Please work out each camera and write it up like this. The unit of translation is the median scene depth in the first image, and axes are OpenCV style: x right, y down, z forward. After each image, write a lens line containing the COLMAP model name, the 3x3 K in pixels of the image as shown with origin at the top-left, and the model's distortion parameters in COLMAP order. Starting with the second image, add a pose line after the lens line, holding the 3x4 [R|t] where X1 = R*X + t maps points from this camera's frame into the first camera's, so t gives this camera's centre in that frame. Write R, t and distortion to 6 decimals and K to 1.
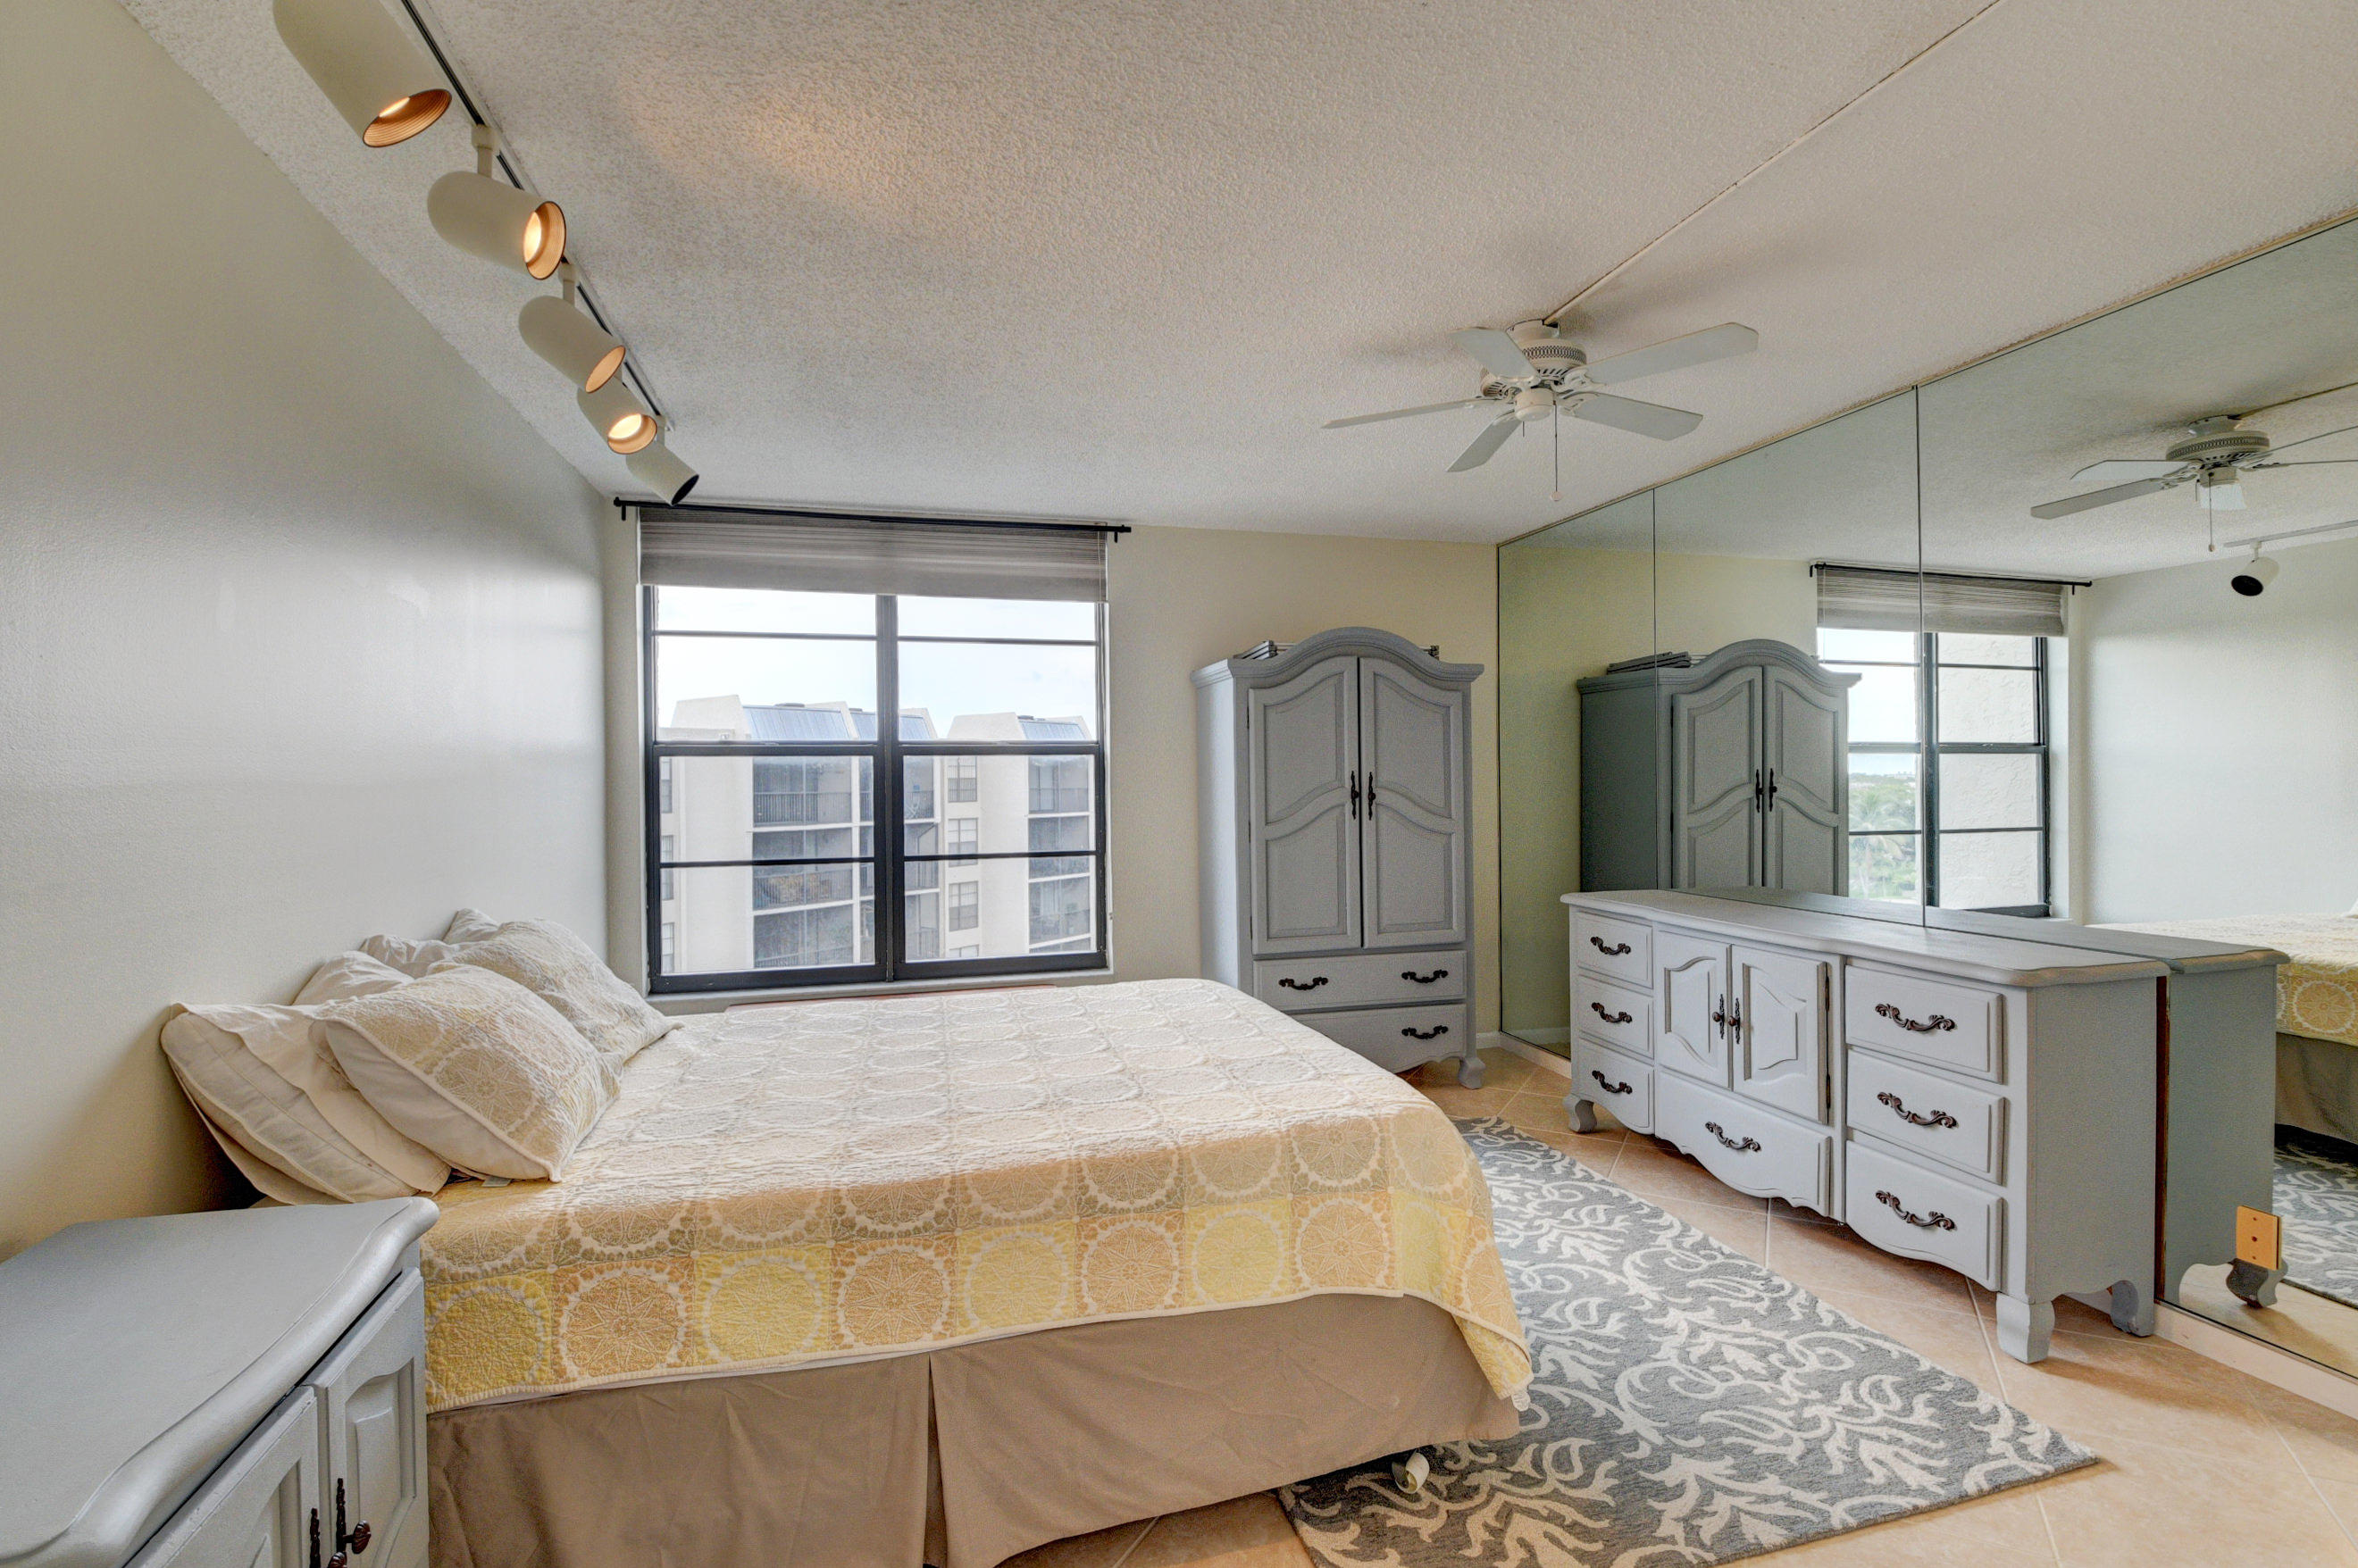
lens RADIAL K [[1036.3, 0, 1183.3], [0, 1036.3, 775.6], [0, 0, 1]] dist [0.019493, -0.031851]
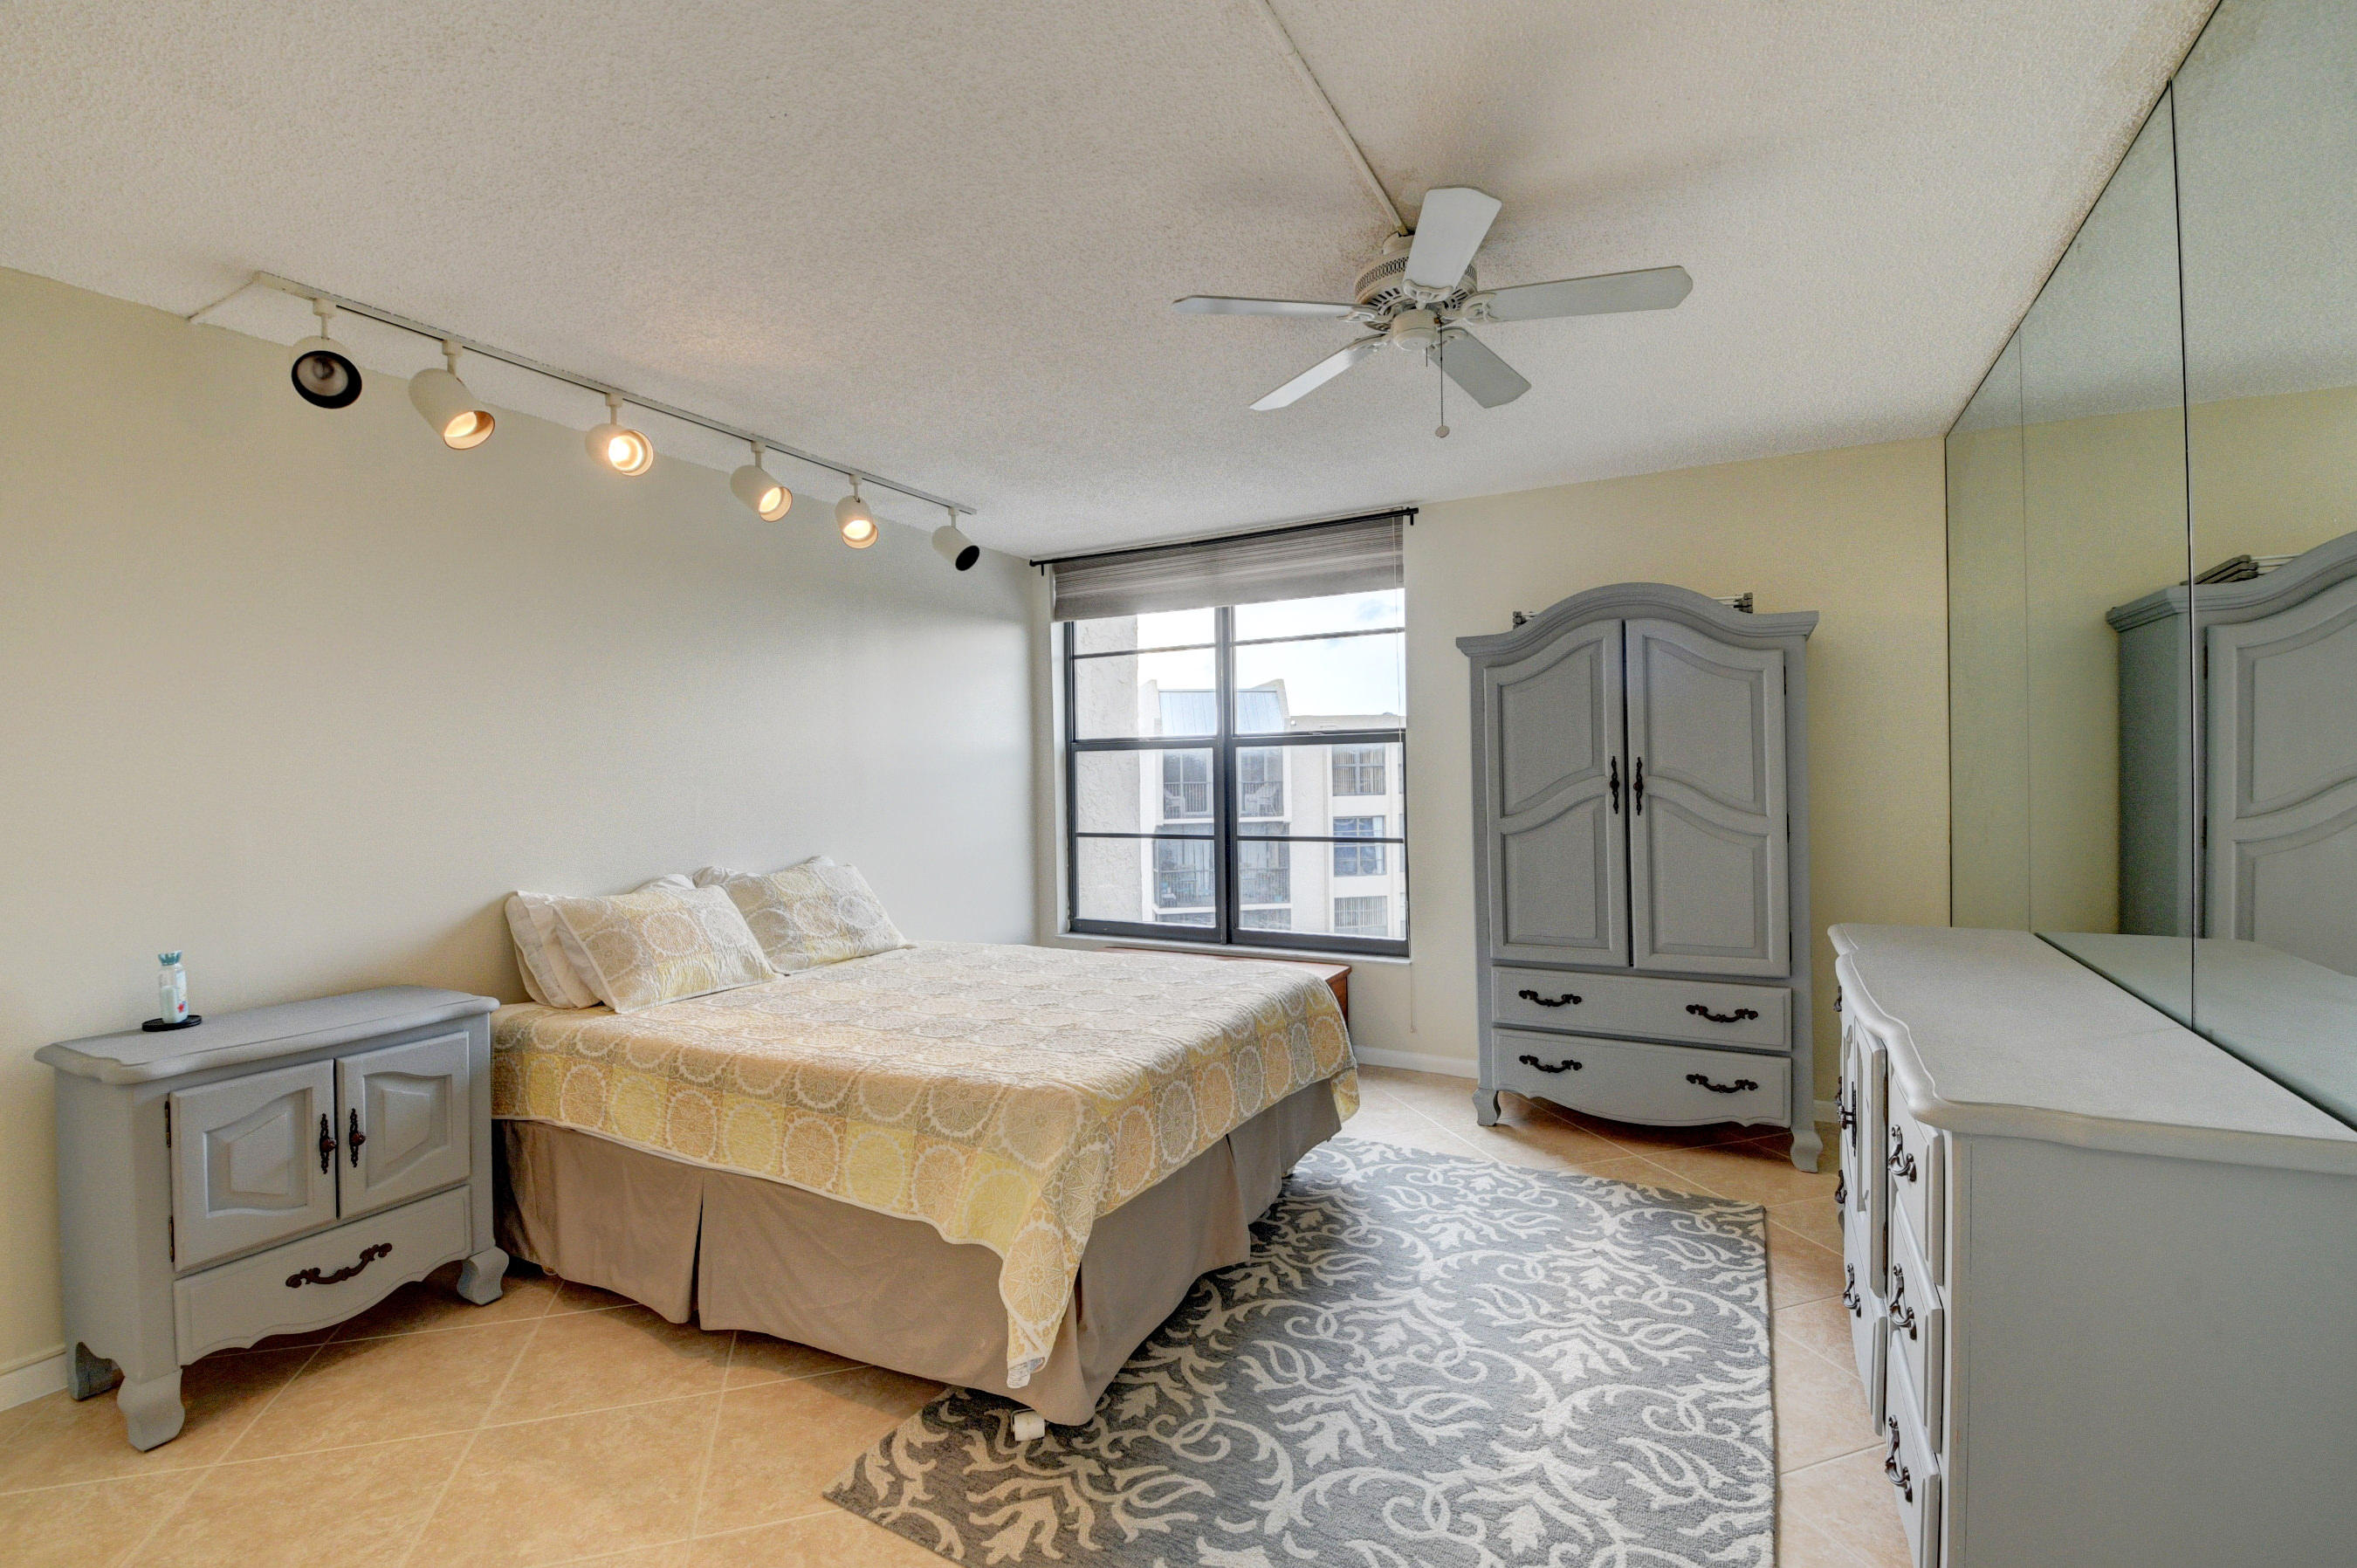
lens RADIAL K [[1007.7, 0, 1178.5], [0, 1007.7, 784.0], [0, 0, 1]] dist [0.022780, -0.034080]
pose [[0.738960, 0.005557, -0.673726, 0.464248], [0.010897, 0.999737, 0.020198, -0.002390], [0.673661, -0.022267, 0.738705, 0.158712]]
